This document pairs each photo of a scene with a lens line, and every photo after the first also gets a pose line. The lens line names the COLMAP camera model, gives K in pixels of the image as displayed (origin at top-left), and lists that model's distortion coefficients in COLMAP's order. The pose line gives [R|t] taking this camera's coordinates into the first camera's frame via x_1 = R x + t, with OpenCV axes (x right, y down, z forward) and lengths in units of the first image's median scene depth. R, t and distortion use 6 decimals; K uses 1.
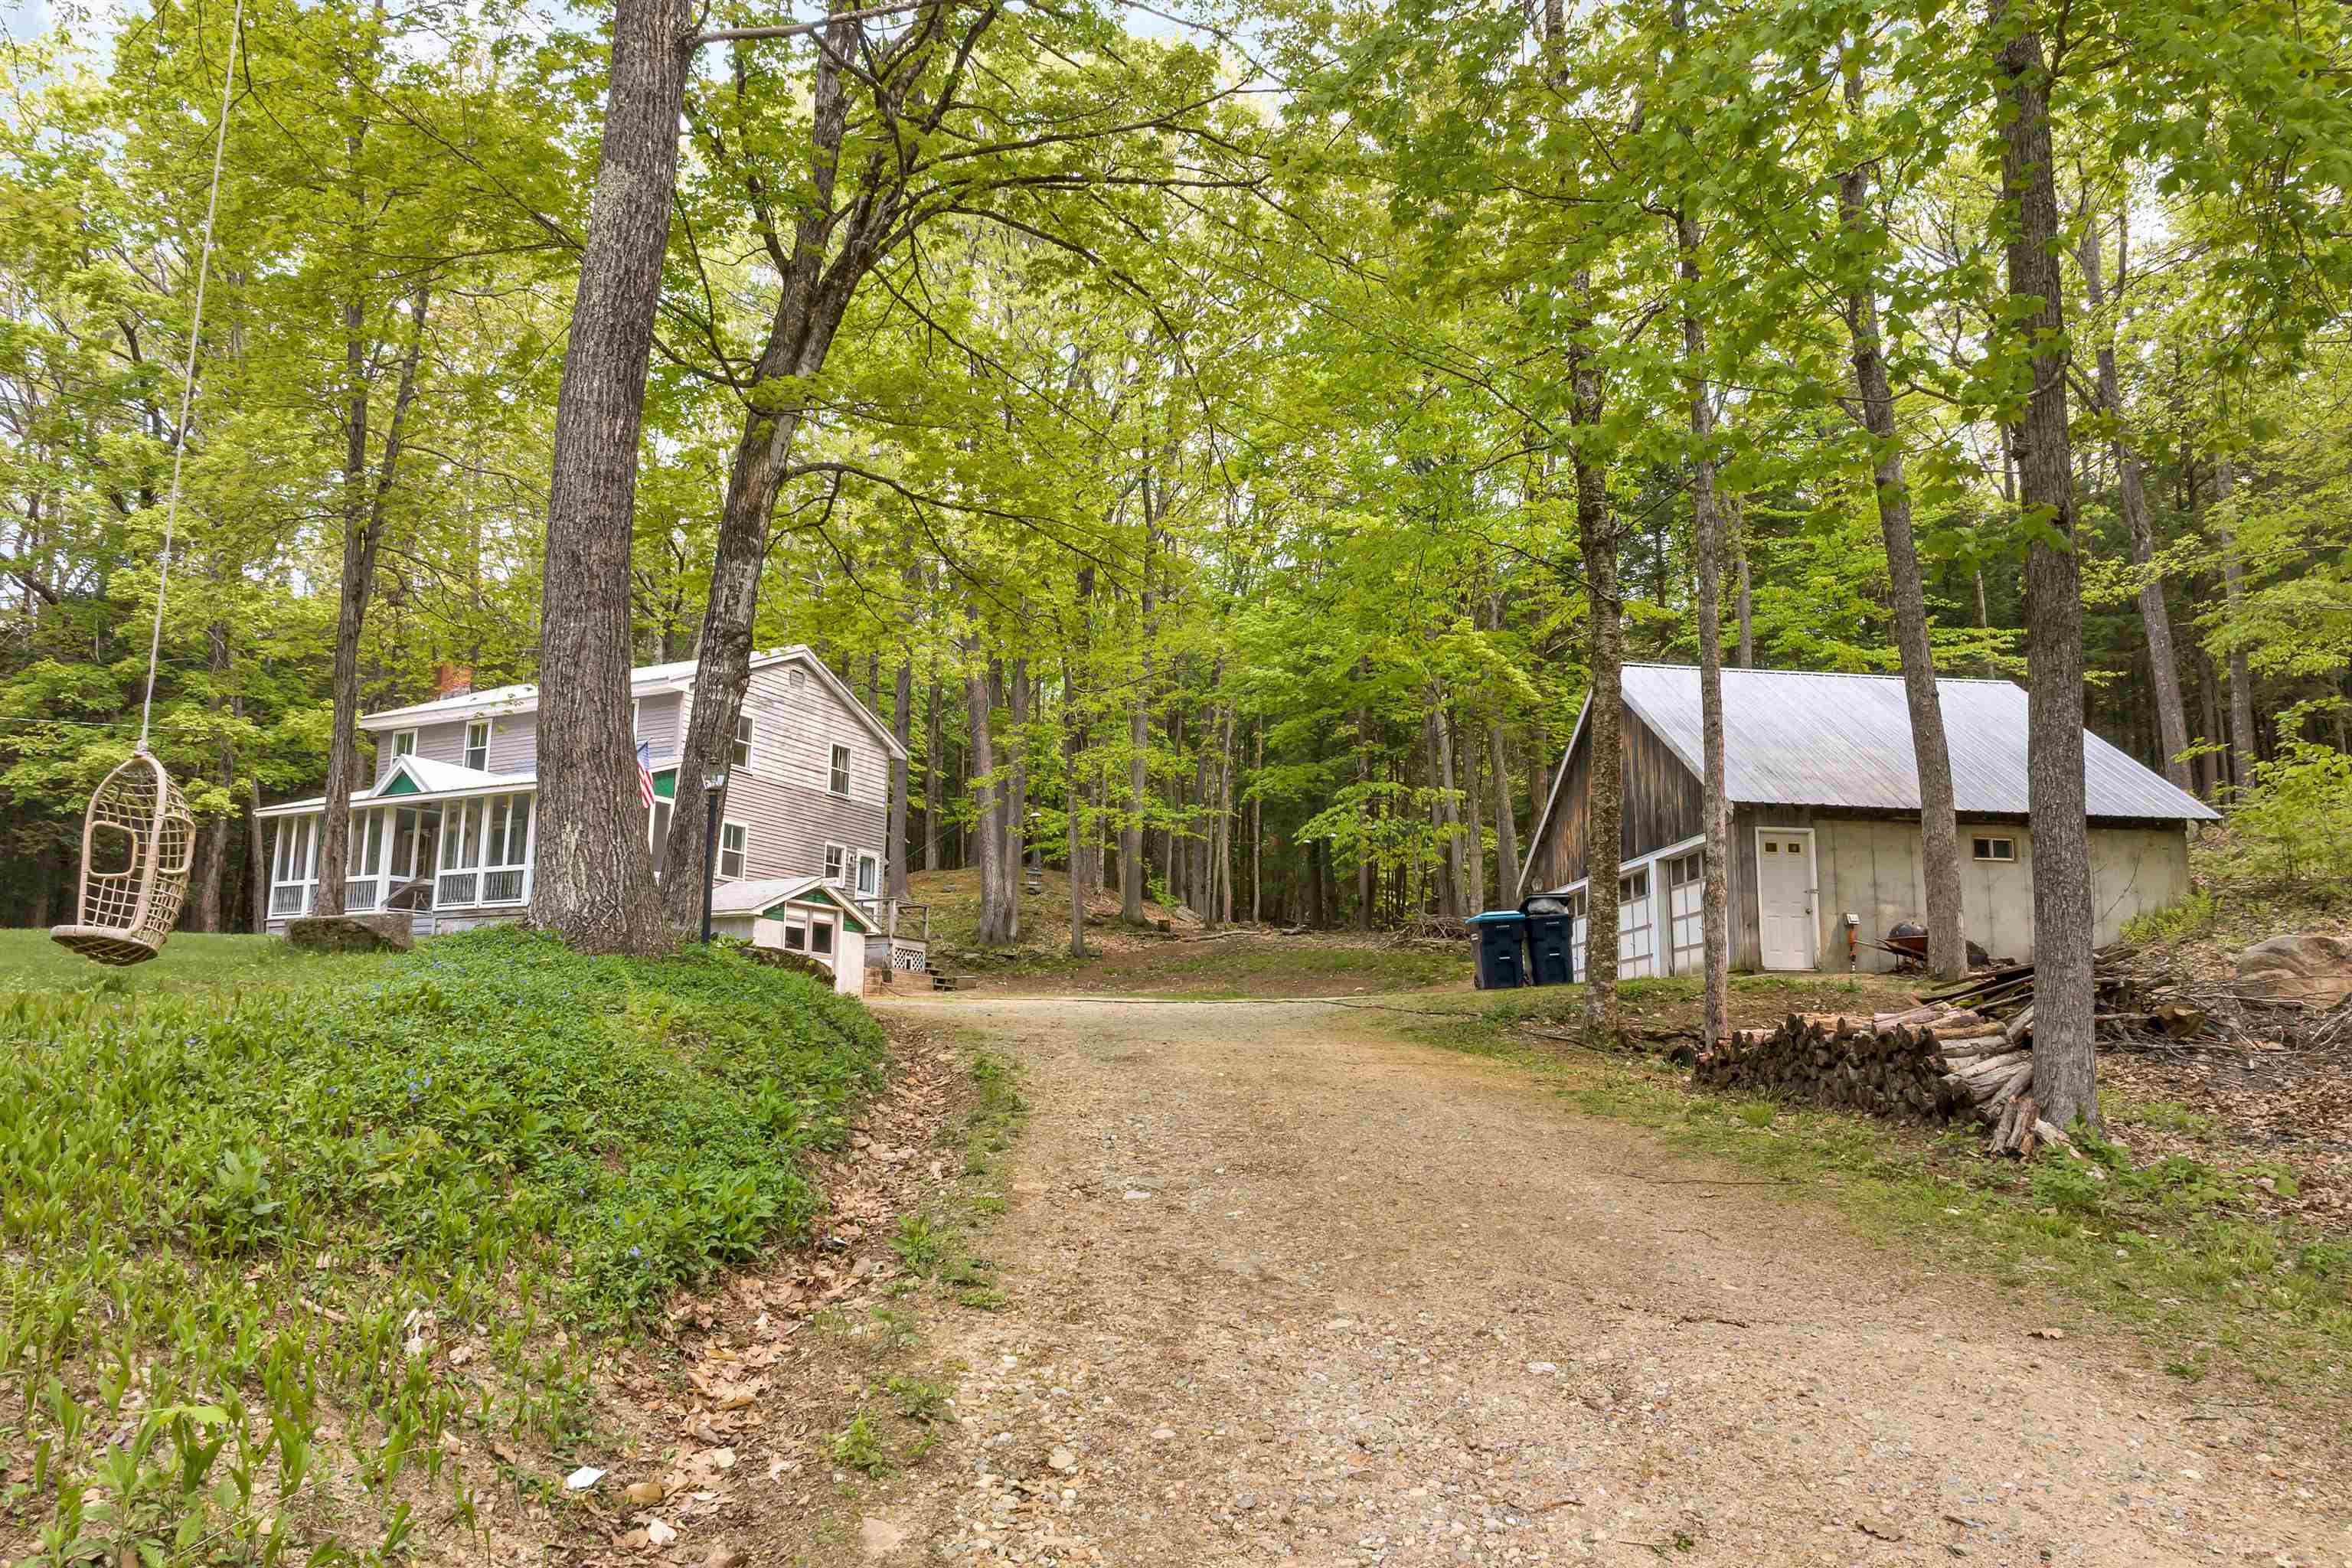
lens RADIAL K [[1660.4, 0, 1176.0], [0, 1660.4, 784.0], [0, 0, 1]] dist [0.035394, -0.119239]
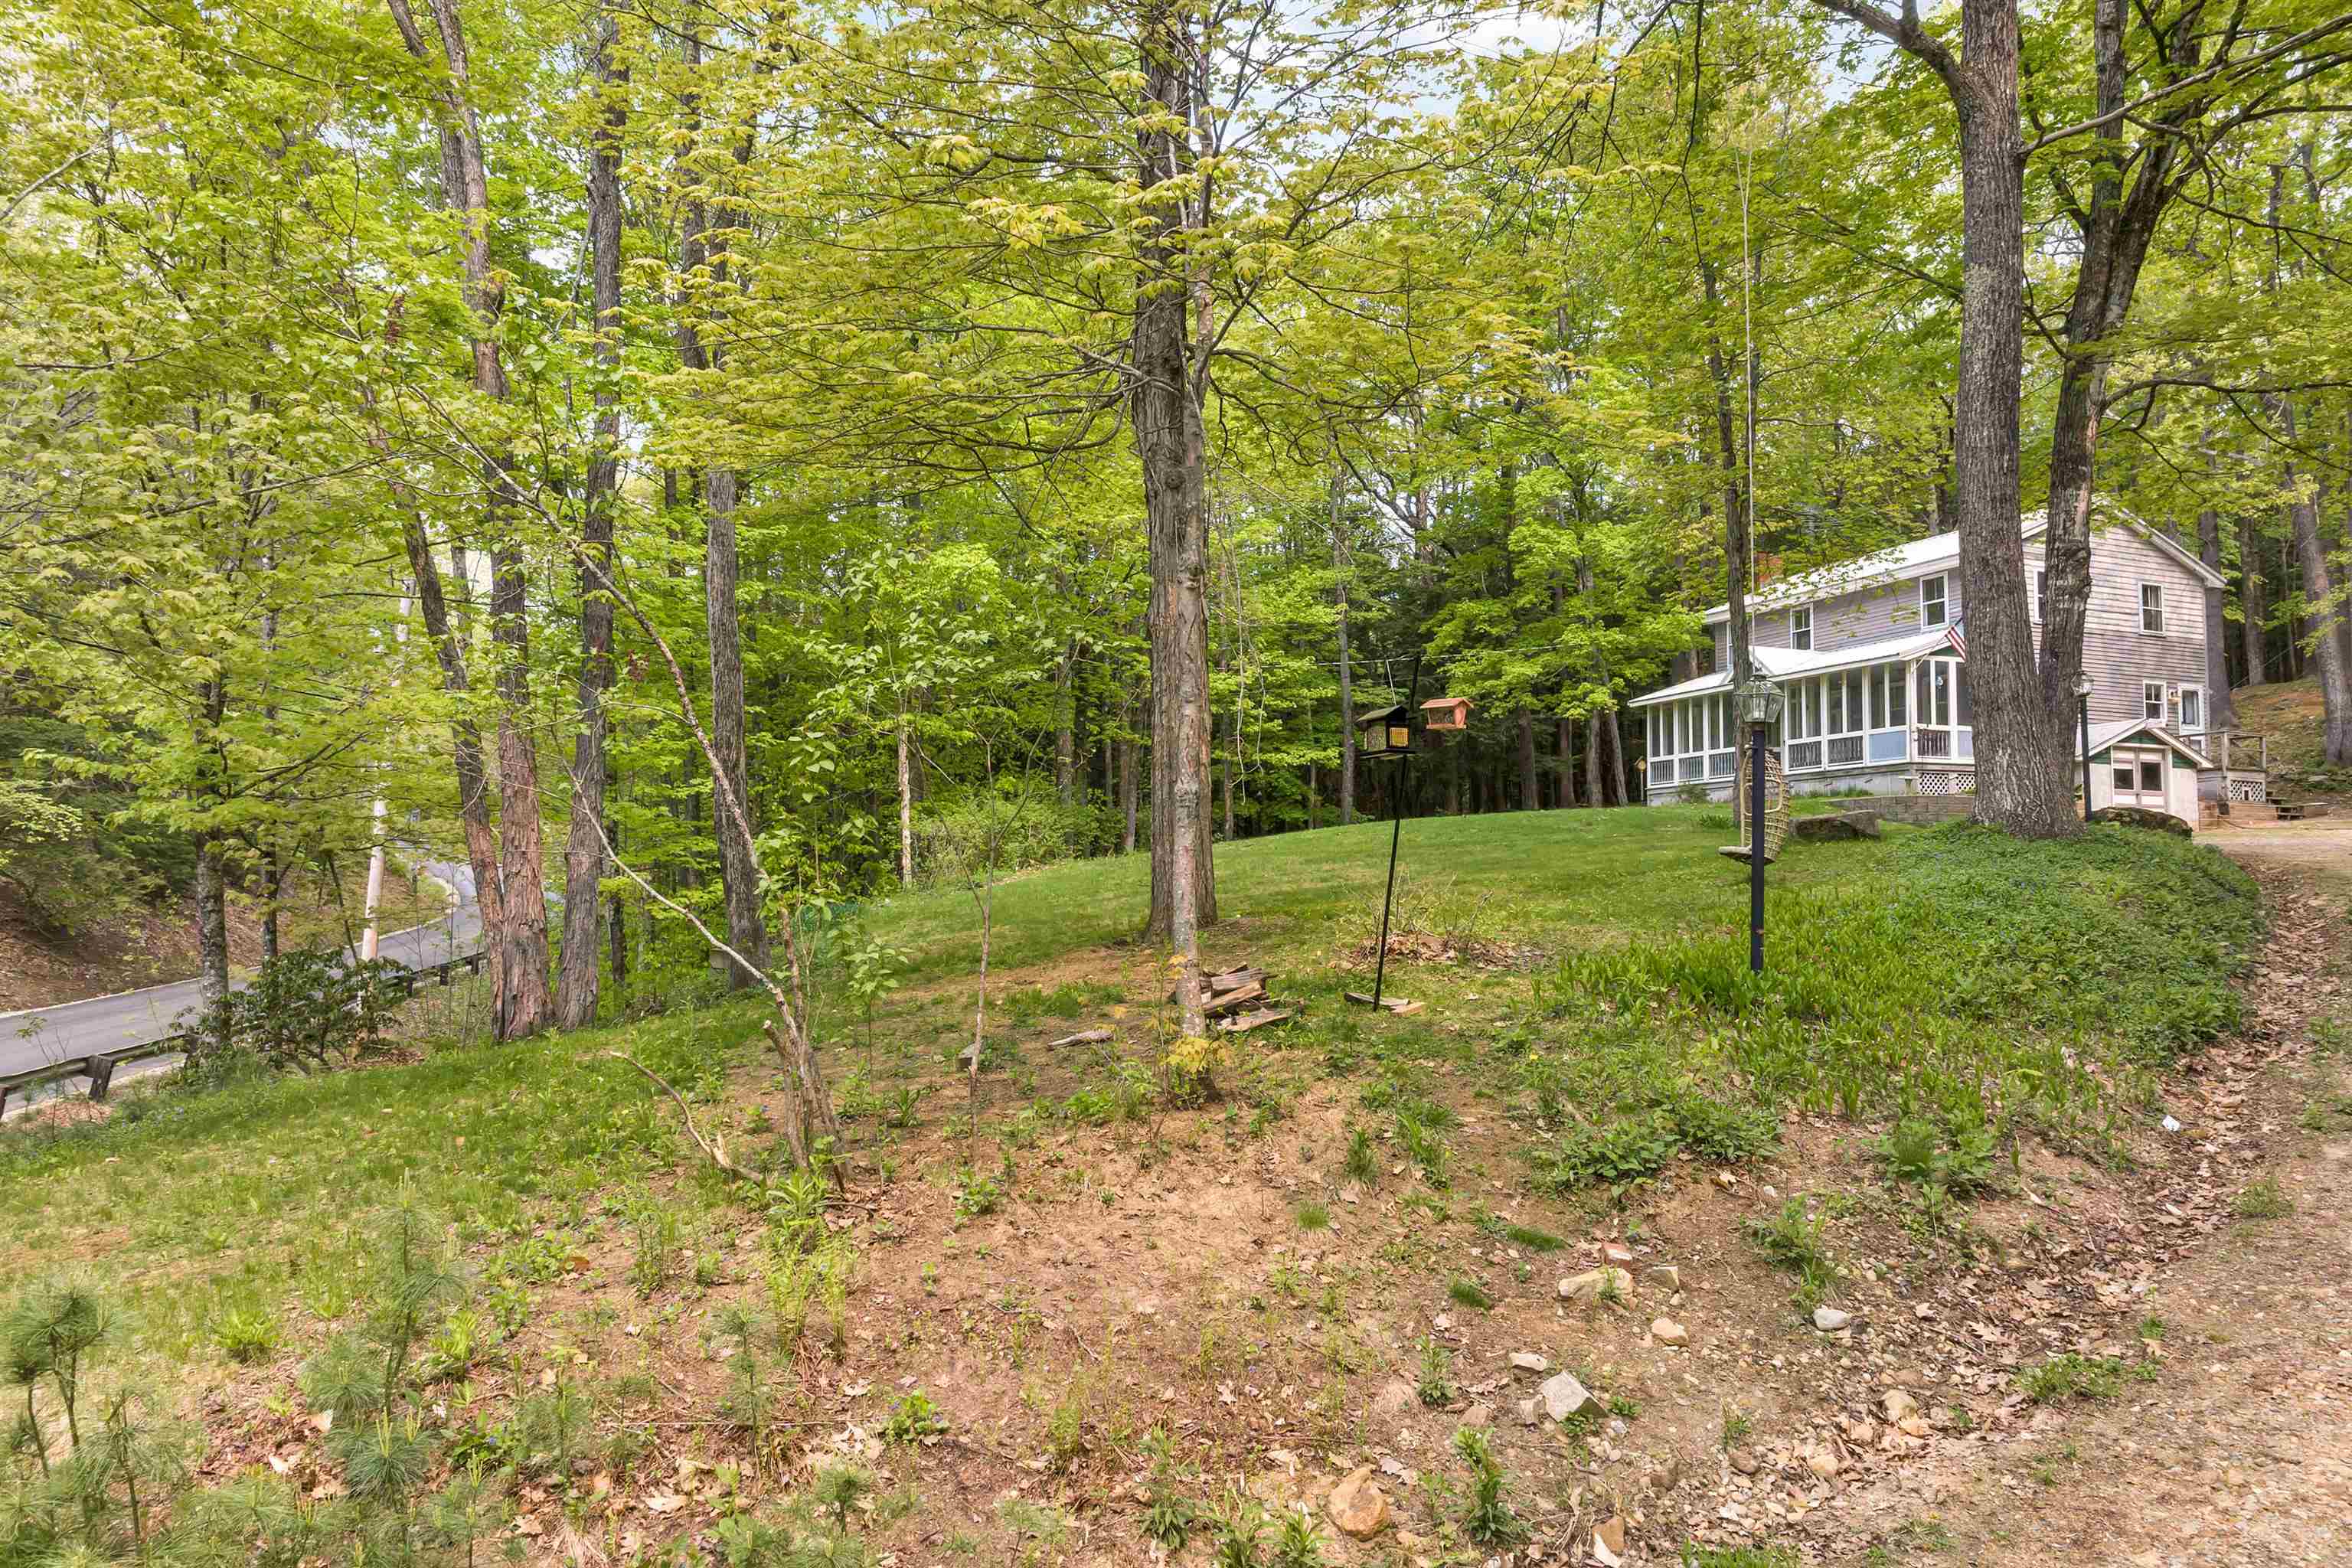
lens RADIAL K [[1704.7, 0, 1176.0], [0, 1704.7, 784.0], [0, 0, 1]] dist [-0.038542, 0.008458]
pose [[0.753297, -0.057900, -0.655127, 0.017433], [0.126150, 0.990342, 0.057528, -0.041097], [0.645468, -0.125980, 0.753326, -0.189588]]
